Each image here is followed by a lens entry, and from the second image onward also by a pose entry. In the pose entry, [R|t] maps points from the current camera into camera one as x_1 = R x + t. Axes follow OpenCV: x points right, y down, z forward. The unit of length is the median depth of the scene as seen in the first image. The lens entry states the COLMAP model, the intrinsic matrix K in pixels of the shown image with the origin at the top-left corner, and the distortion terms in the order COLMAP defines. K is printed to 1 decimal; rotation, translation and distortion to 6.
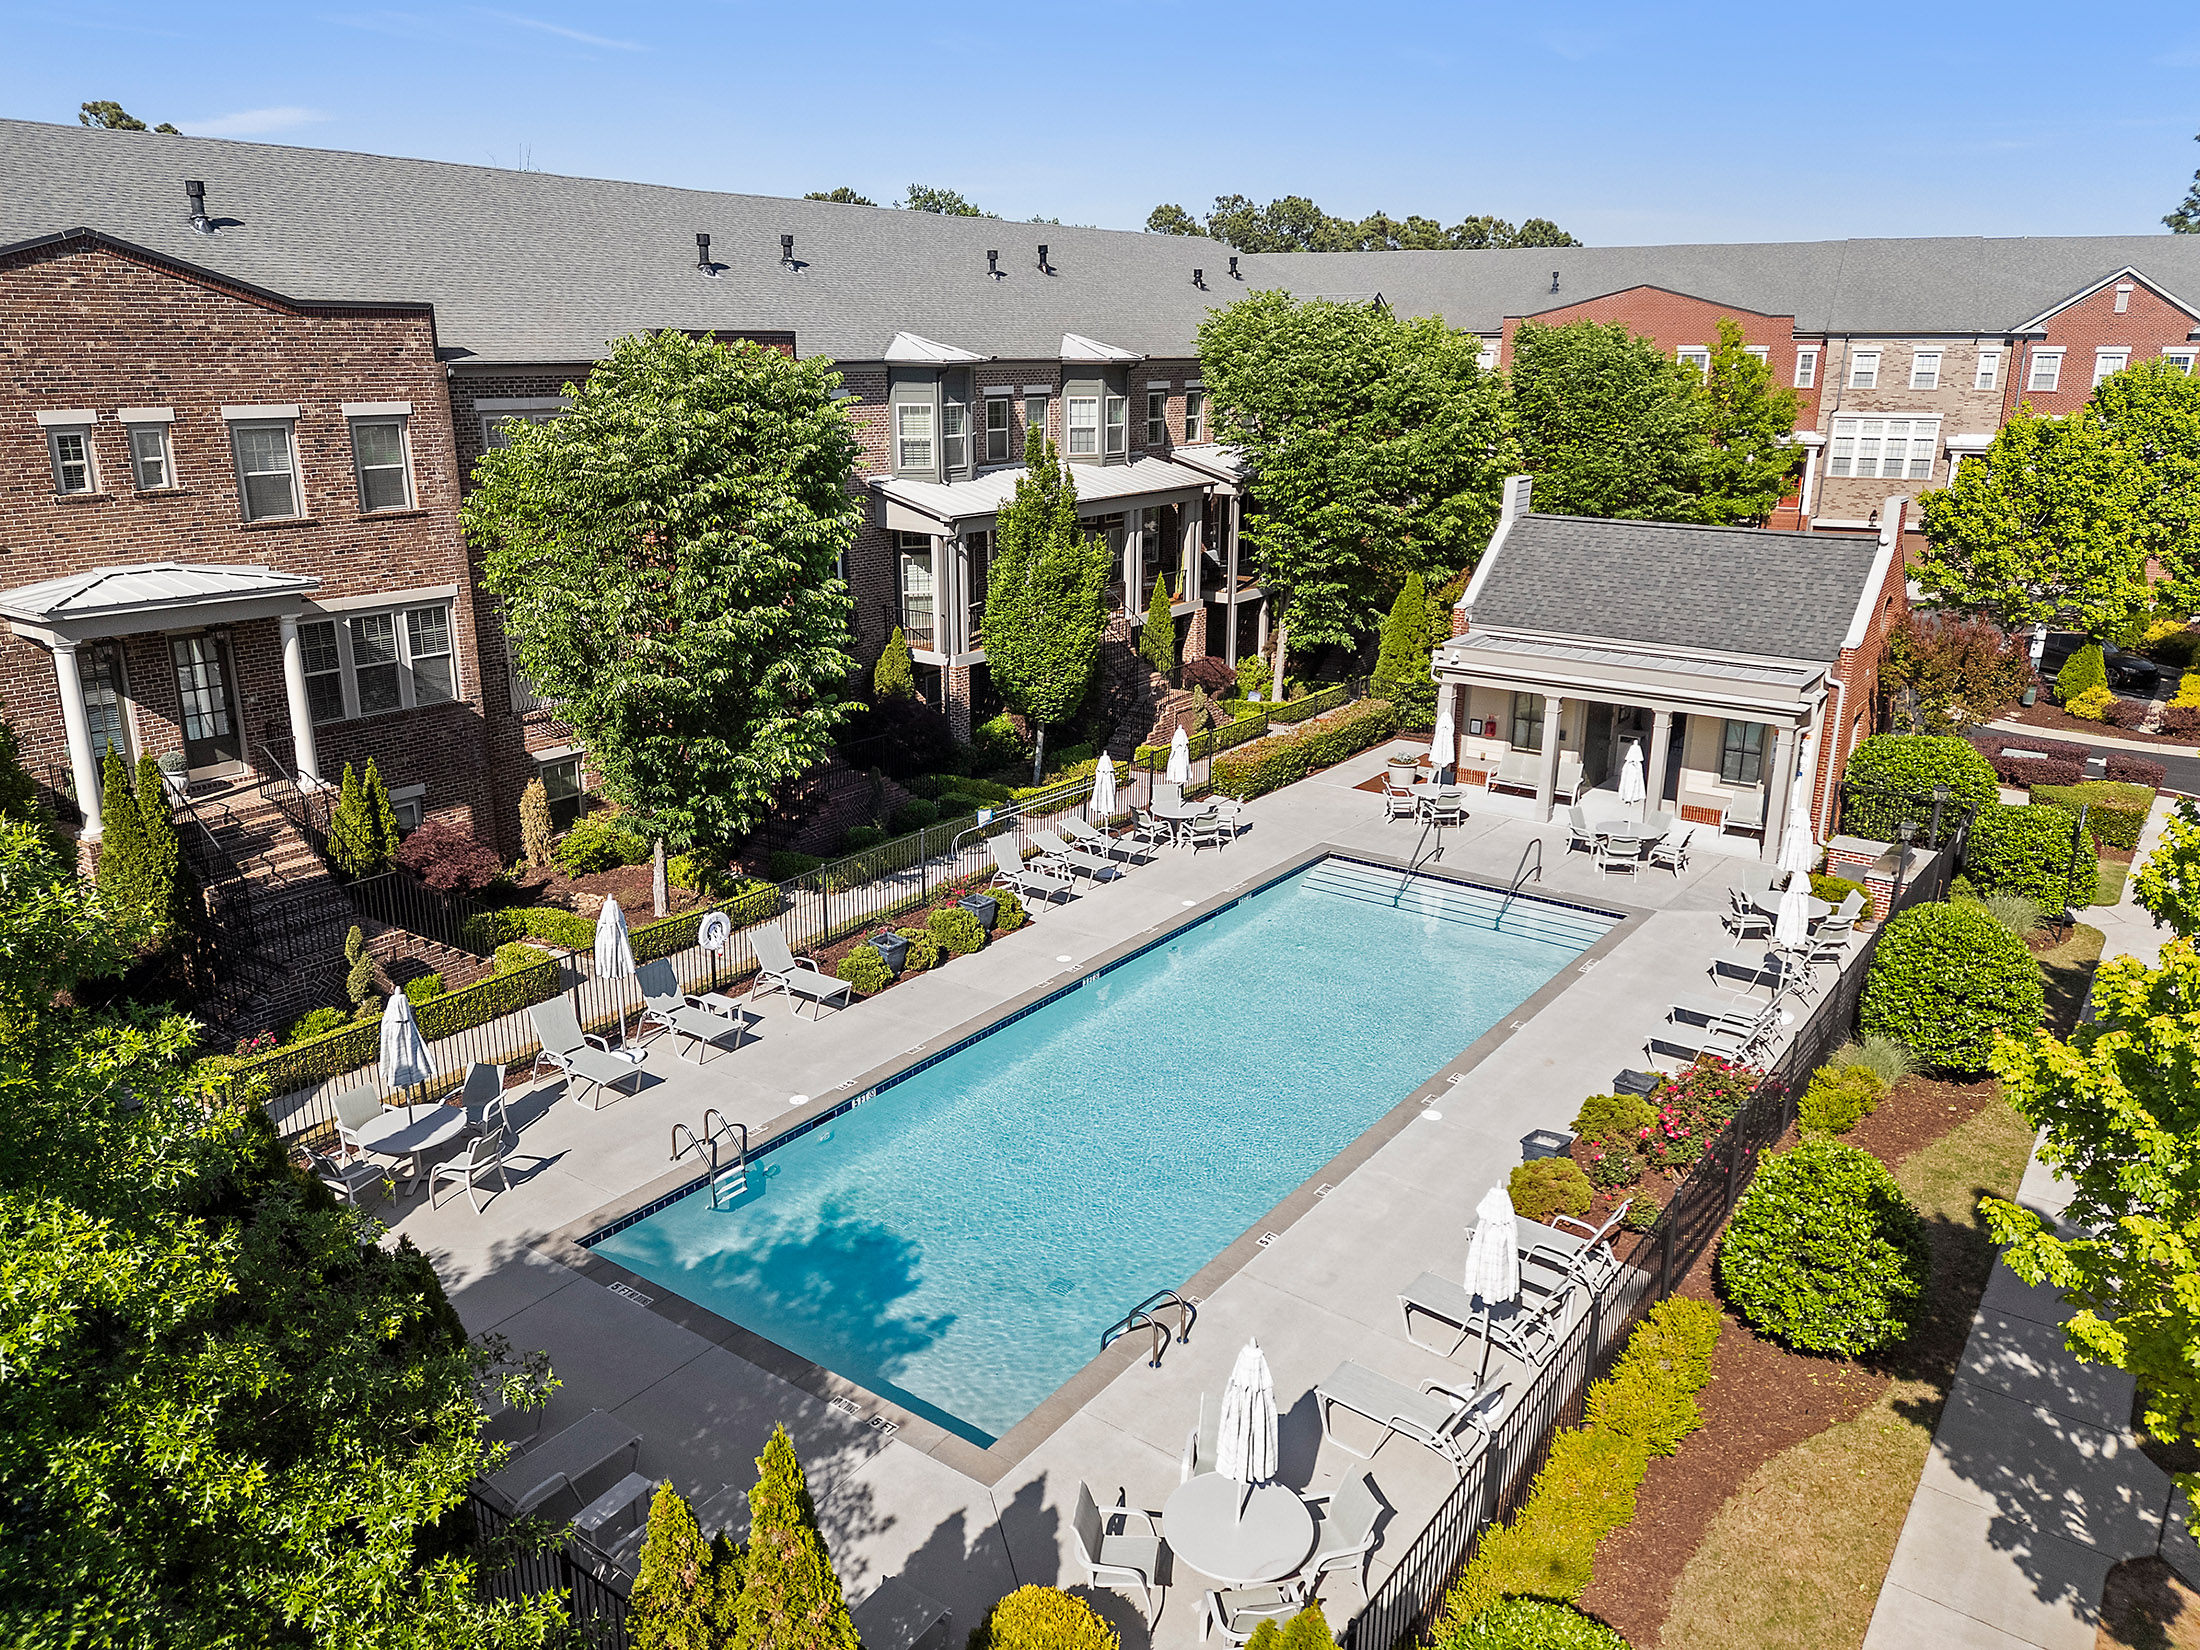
lens RADIAL K [[1593.6, 0, 1110.3], [0, 1593.6, 822.8], [0, 0, 1]] dist [0.022941, -0.016436]
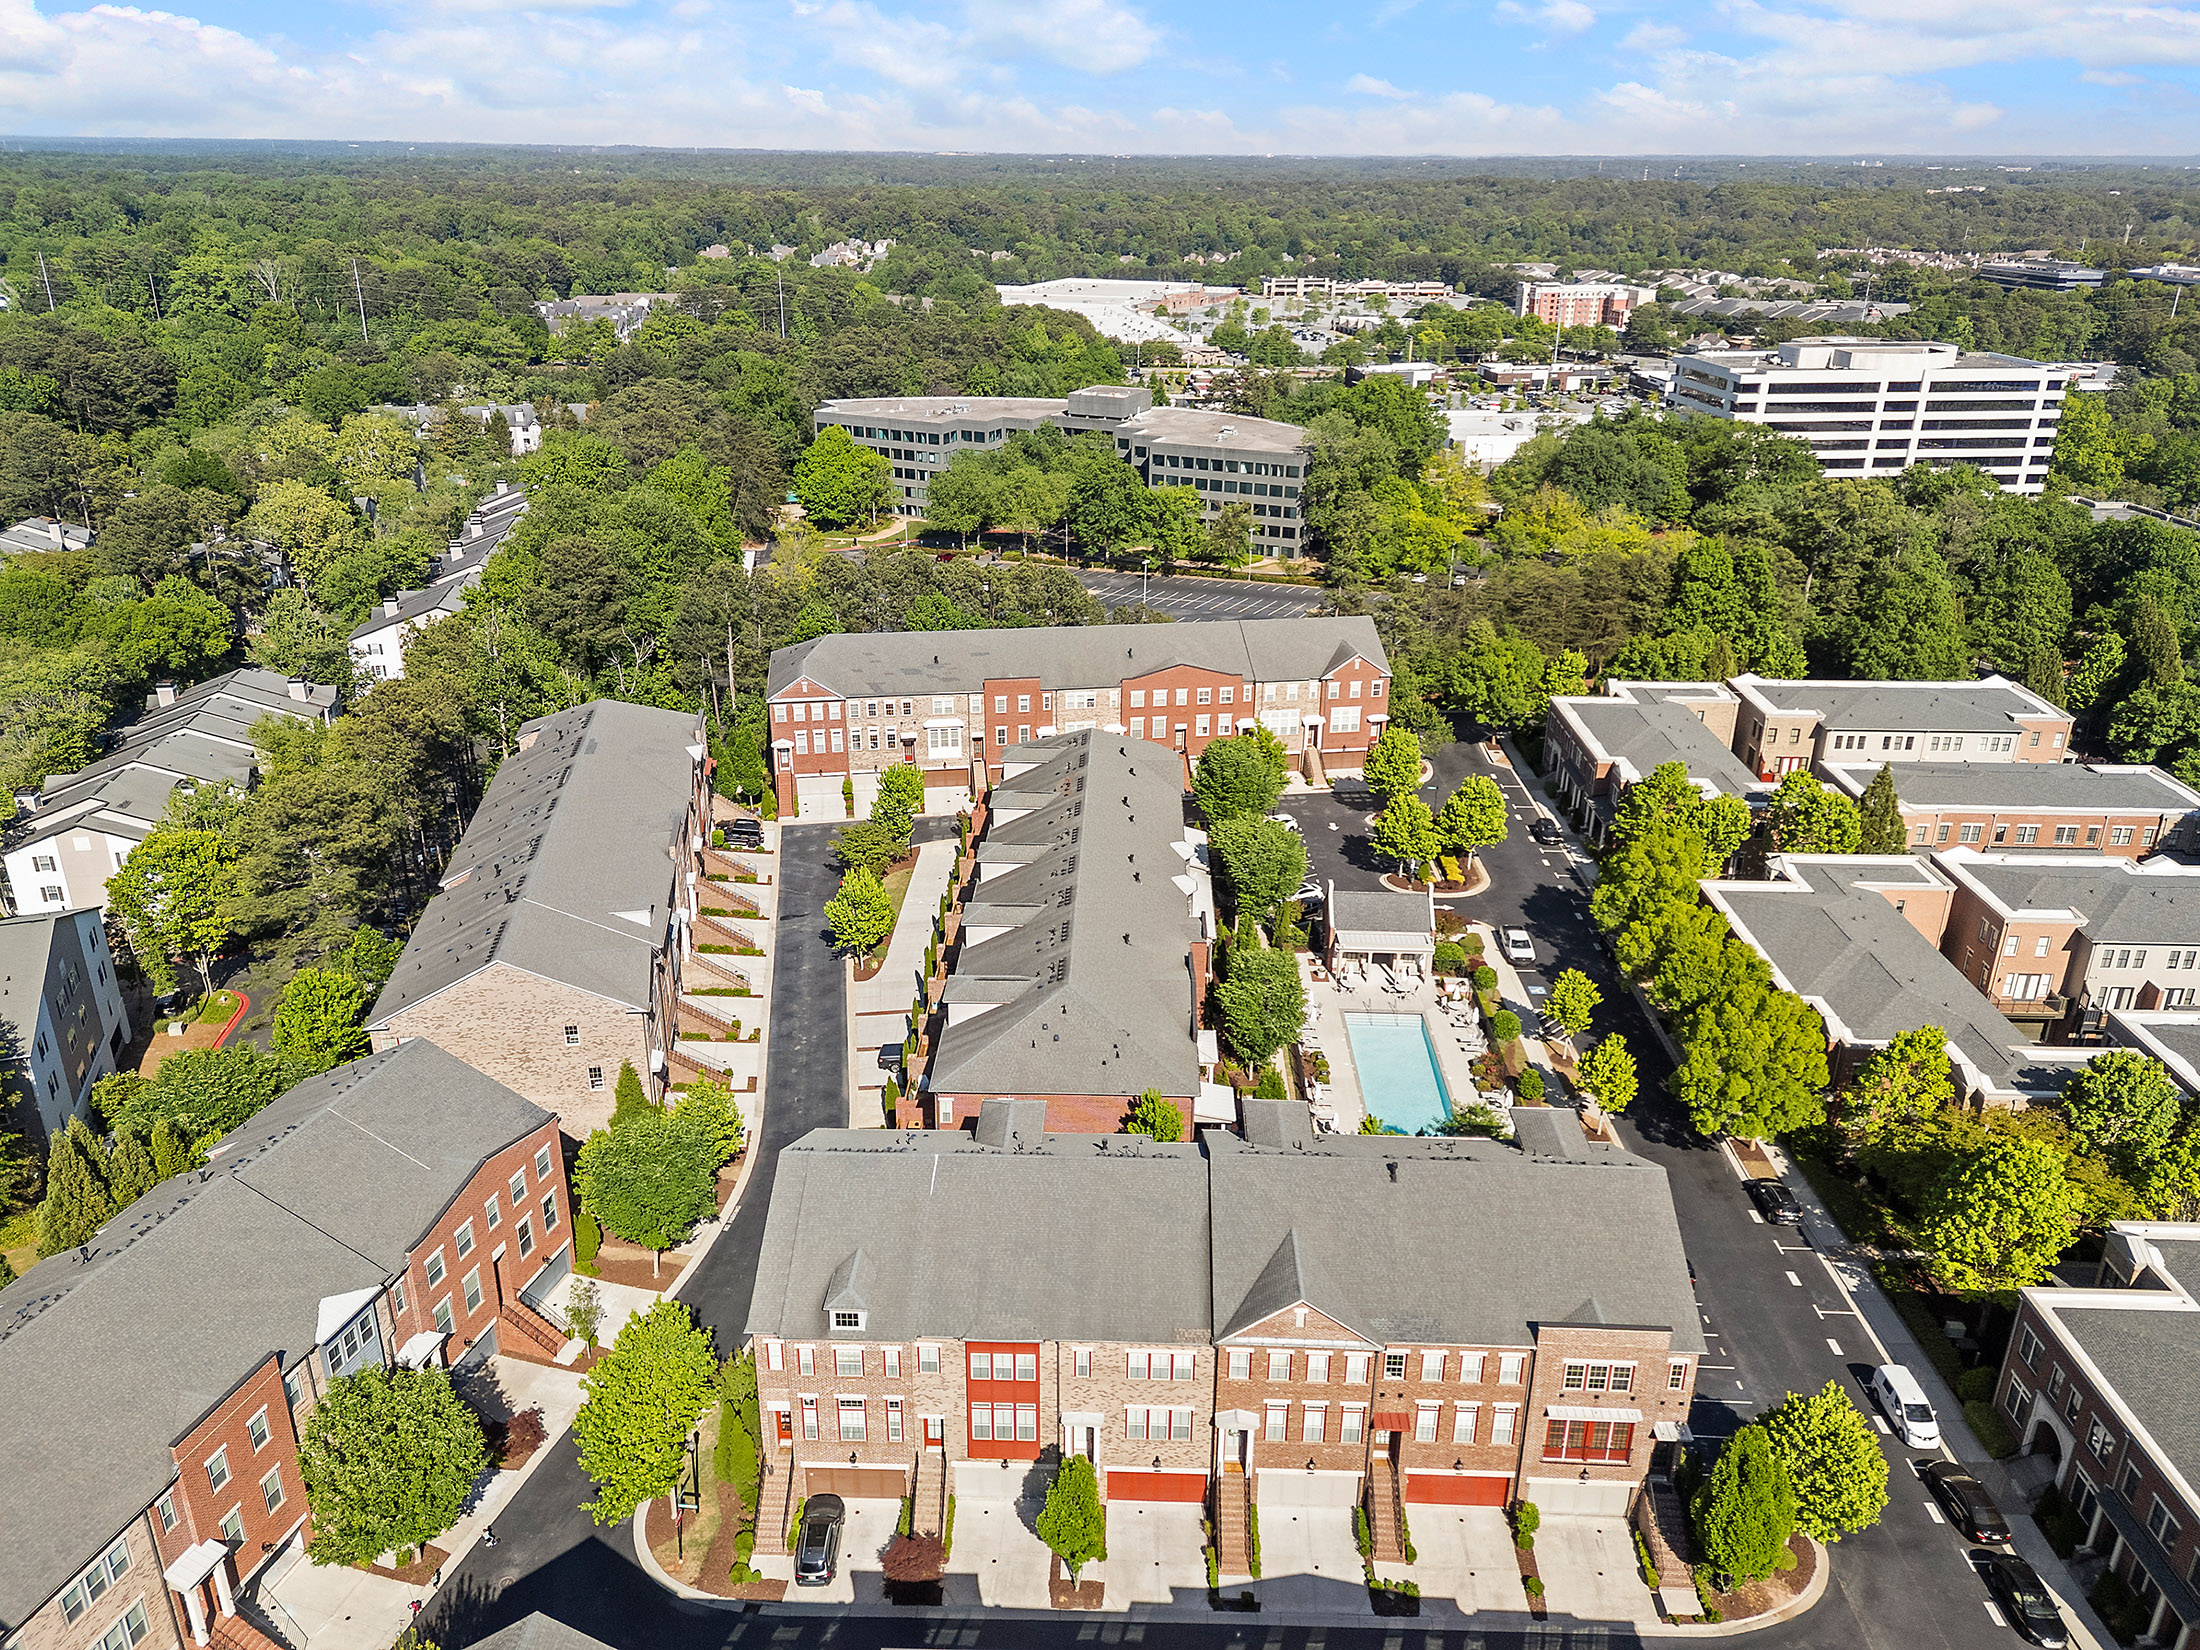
lens RADIAL K [[1593.6, 0, 1092.2], [0, 1593.6, 827.2], [0, 0, 1]] dist [0.022941, -0.016436]
pose [[0.829228, -0.214425, 0.516142, -2.404710], [0.158789, 0.975808, 0.150280, -1.158813], [-0.535879, -0.042659, 0.843216, -2.048639]]
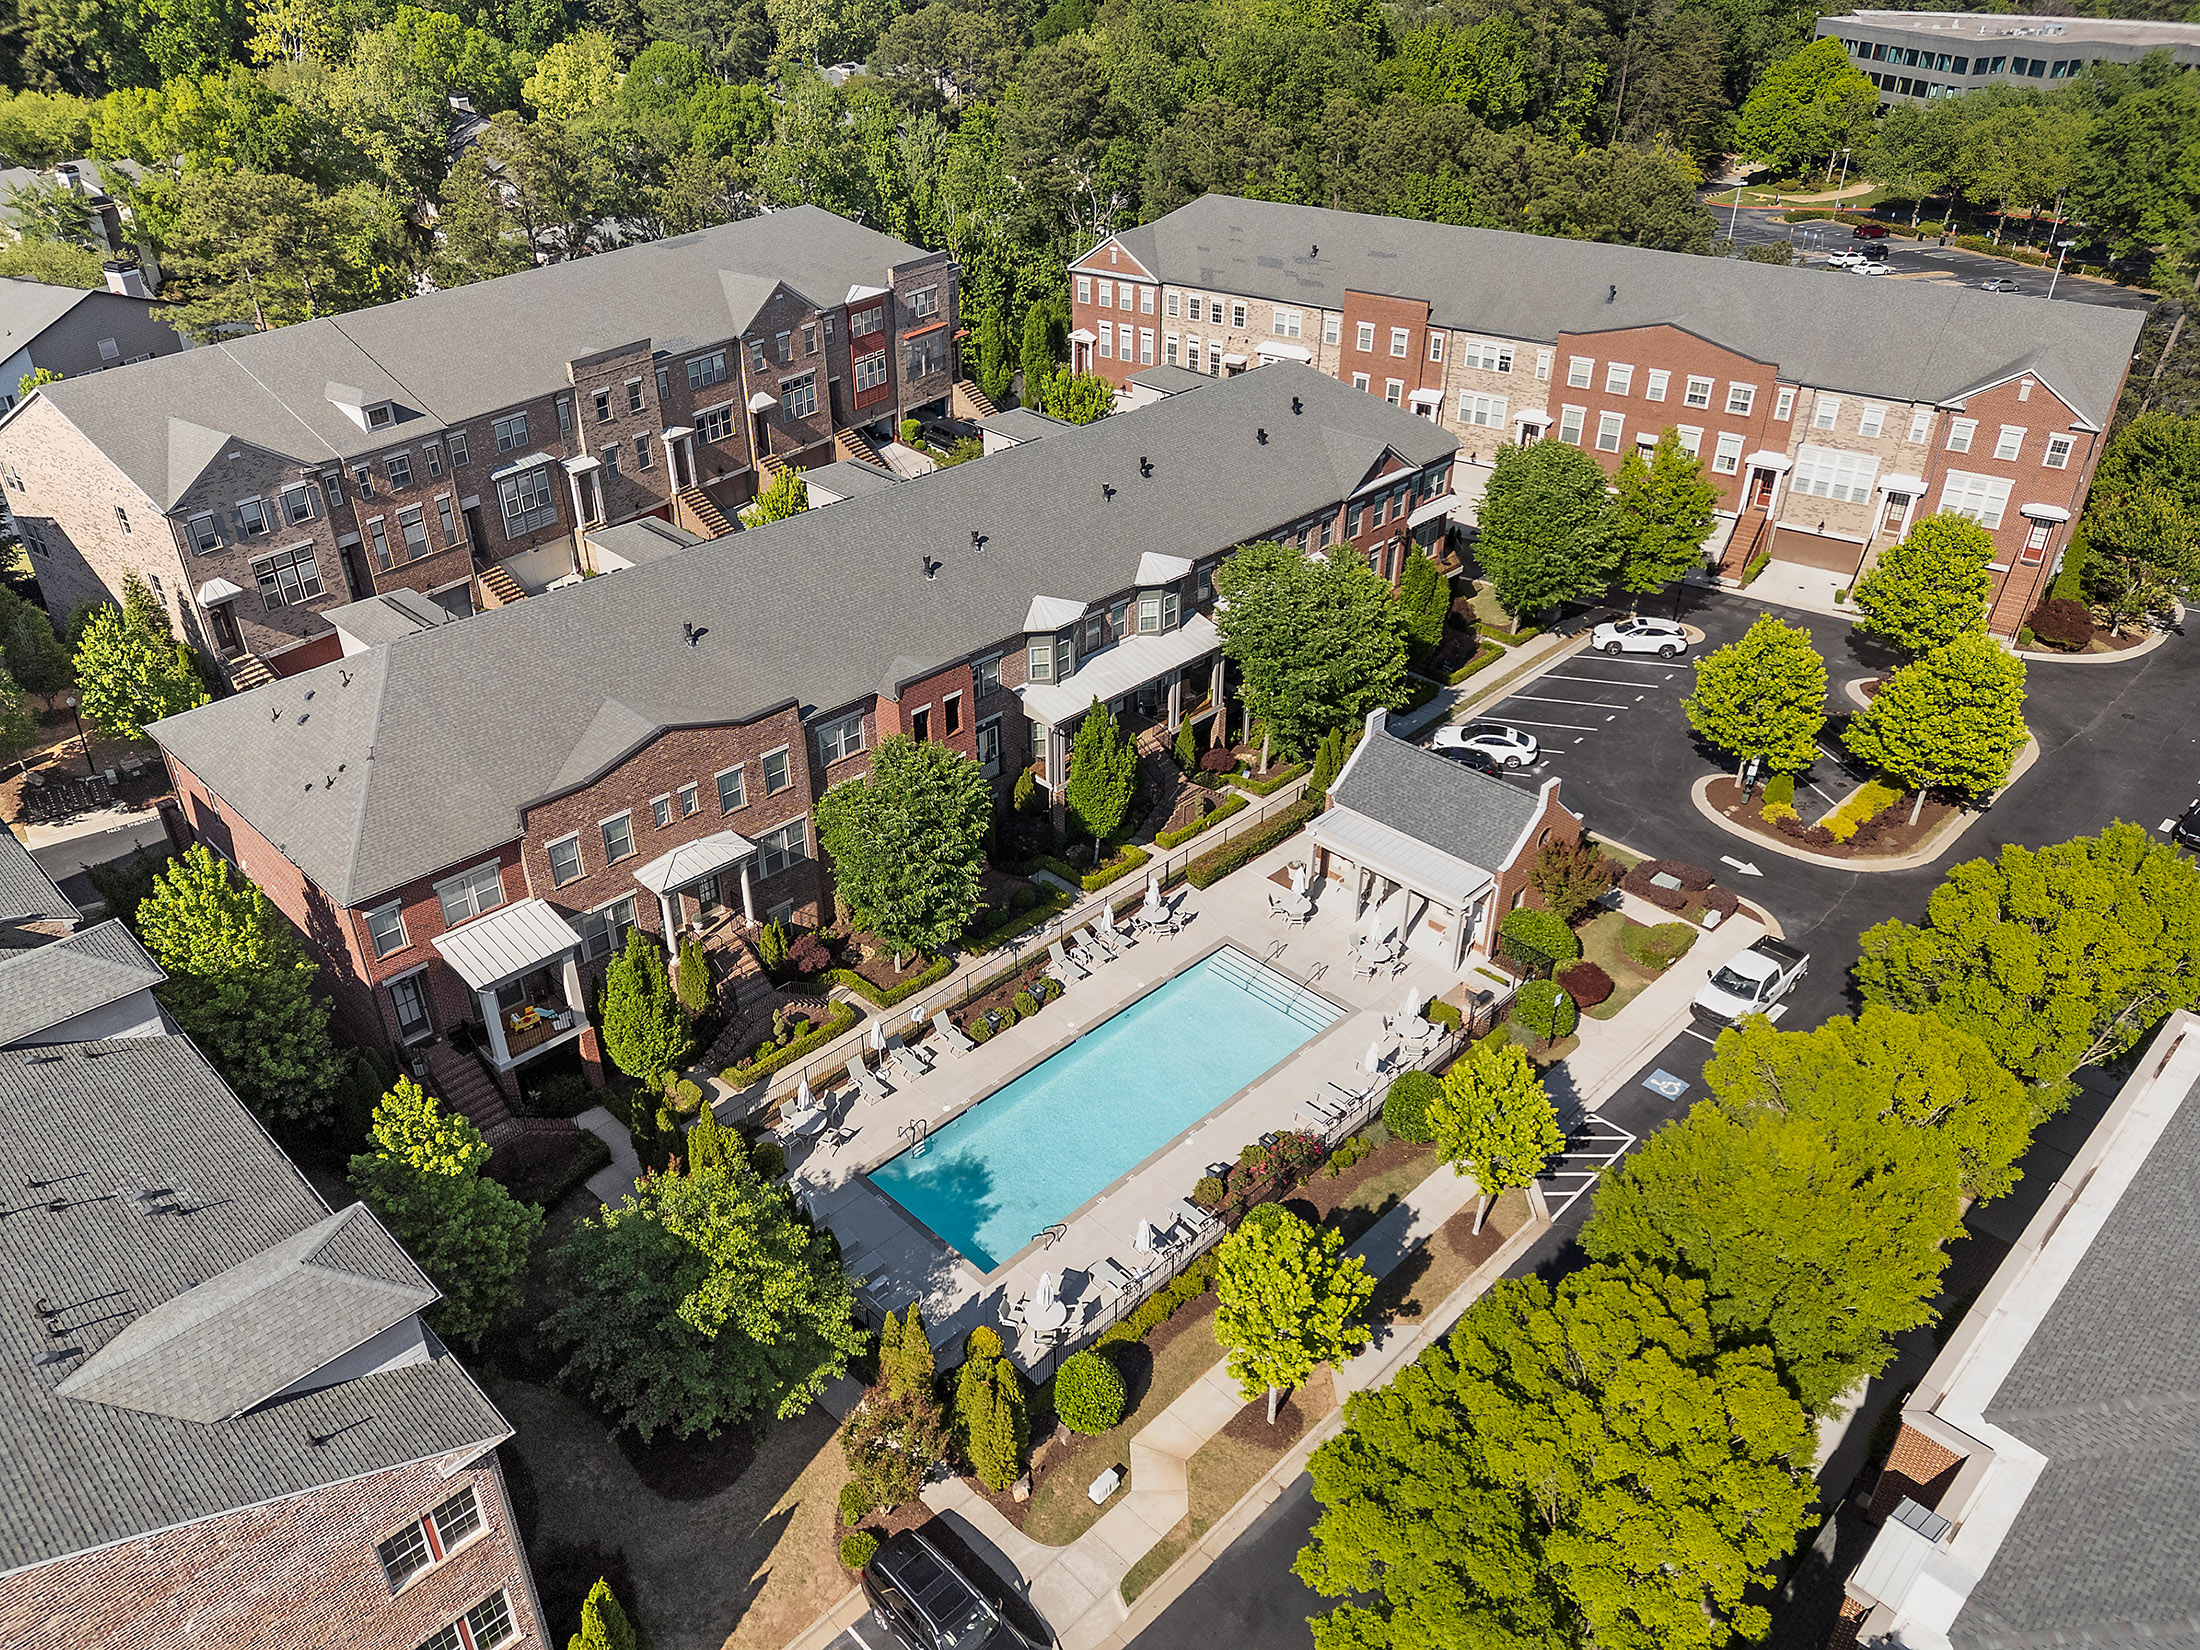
lens RADIAL K [[1593.6, 0, 1099.0], [0, 1593.6, 814.2], [0, 0, 1]] dist [0.022941, -0.016436]
pose [[0.986090, 0.080204, -0.145580, 0.267773], [-0.040302, 0.965112, 0.258719, -0.671163], [0.161252, -0.249253, 0.954919, -0.910733]]
